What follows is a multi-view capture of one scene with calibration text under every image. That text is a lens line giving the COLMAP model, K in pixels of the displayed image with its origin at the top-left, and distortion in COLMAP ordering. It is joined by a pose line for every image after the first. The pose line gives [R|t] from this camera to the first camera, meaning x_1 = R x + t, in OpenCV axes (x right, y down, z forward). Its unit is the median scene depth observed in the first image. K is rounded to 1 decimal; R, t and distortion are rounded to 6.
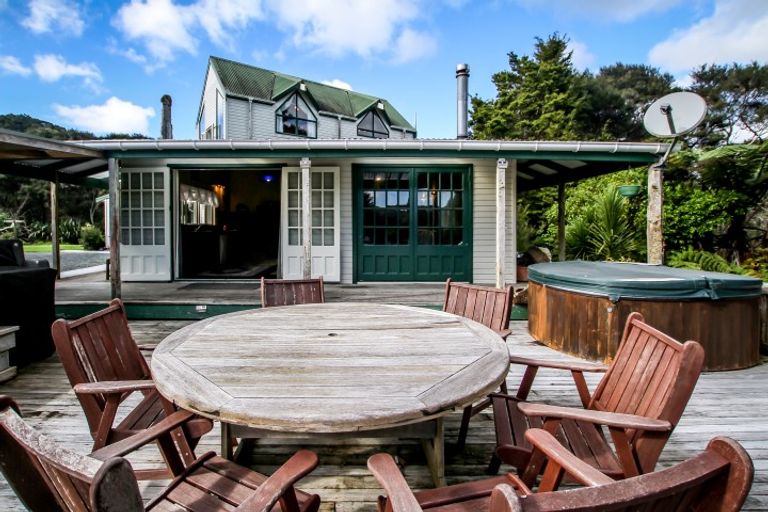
lens RADIAL K [[428.1, 0, 383.8], [0, 428.1, 234.8], [0, 0, 1]] dist [-0.036906, 0.000961]
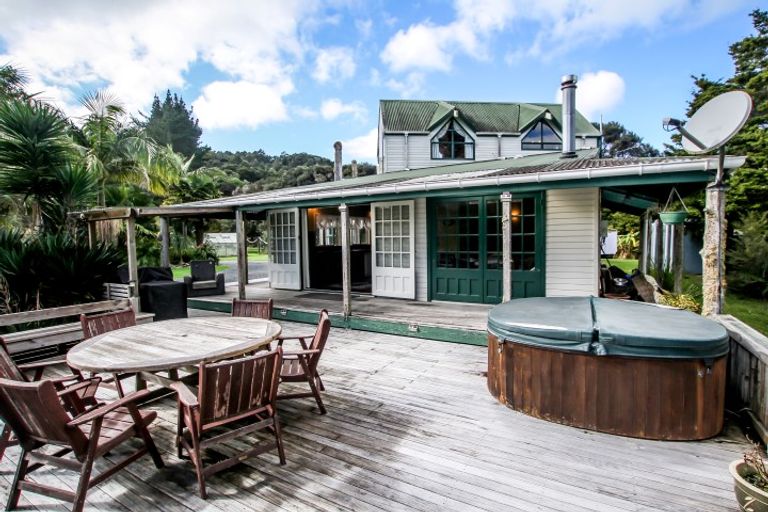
lens RADIAL K [[424.6, 0, 384.0], [0, 424.6, 256.0], [0, 0, 1]] dist [-0.017147, -0.001029]
pose [[0.844193, 0.016966, -0.535771, 0.258697], [0.001563, 0.999417, 0.034111, -0.027387], [0.536037, -0.029633, 0.843674, -0.008673]]
